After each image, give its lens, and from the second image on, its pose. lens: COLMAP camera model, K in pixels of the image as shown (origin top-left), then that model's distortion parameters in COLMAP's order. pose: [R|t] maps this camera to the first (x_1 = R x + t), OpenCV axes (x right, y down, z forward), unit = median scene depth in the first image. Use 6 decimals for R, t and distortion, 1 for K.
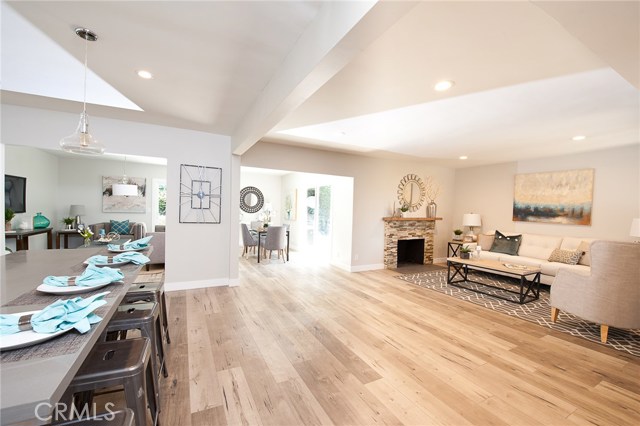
lens RADIAL K [[258.0, 0, 315.4], [0, 258.0, 215.7], [0, 0, 1]] dist [-0.013054, -0.002729]
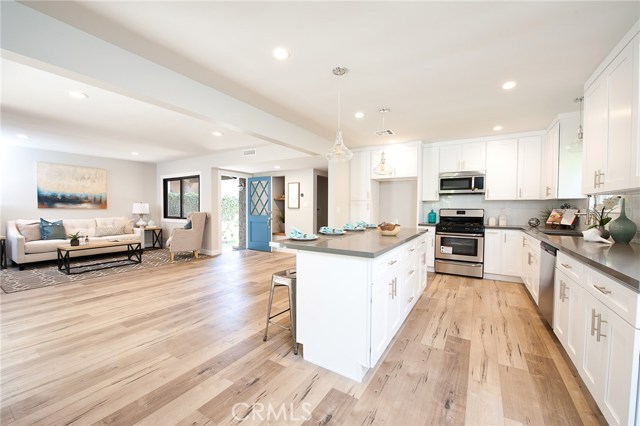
lens RADIAL K [[258.0, 0, 318.3], [0, 258.0, 217.1], [0, 0, 1]] dist [-0.013054, -0.002729]
pose [[-0.504373, -0.061534, 0.861290, -0.658510], [0.002397, 0.997354, 0.072658, -0.015008], [-0.863482, 0.038711, -0.502891, 0.574199]]
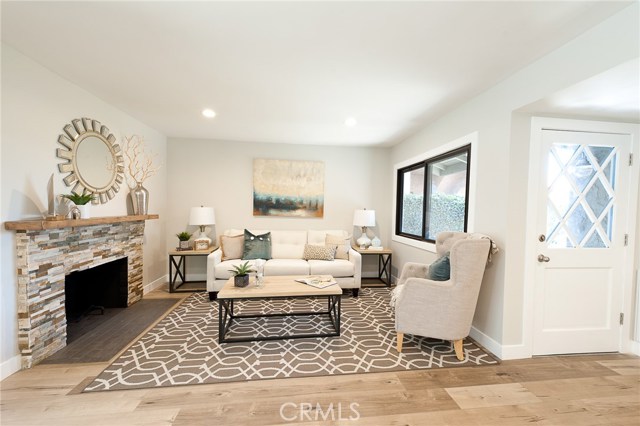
lens RADIAL K [[250.9, 0, 321.1], [0, 250.9, 216.6], [0, 0, 1]] dist [0.010166, -0.001071]
pose [[0.339806, -0.048024, 0.939268, 0.101281], [0.013168, 0.998840, 0.046306, -0.010329], [-0.940403, -0.003367, 0.340045, 0.548765]]
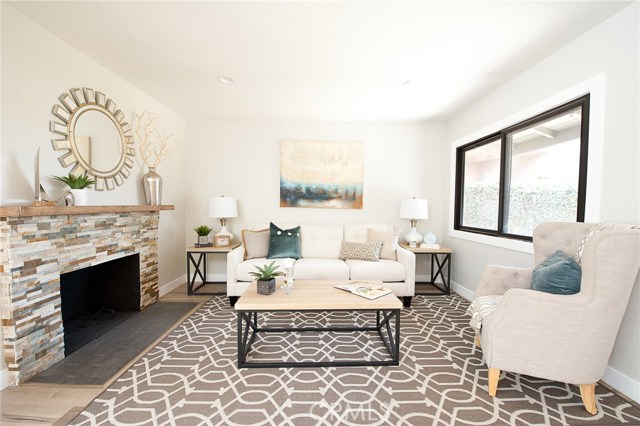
lens RADIAL K [[258.0, 0, 321.0], [0, 258.0, 215.9], [0, 0, 1]] dist [-0.013054, -0.002729]
pose [[0.436028, -0.054120, 0.898304, 0.197313], [0.023802, 0.998534, 0.048605, 0.013323], [-0.899618, 0.000188, 0.436677, 0.618372]]
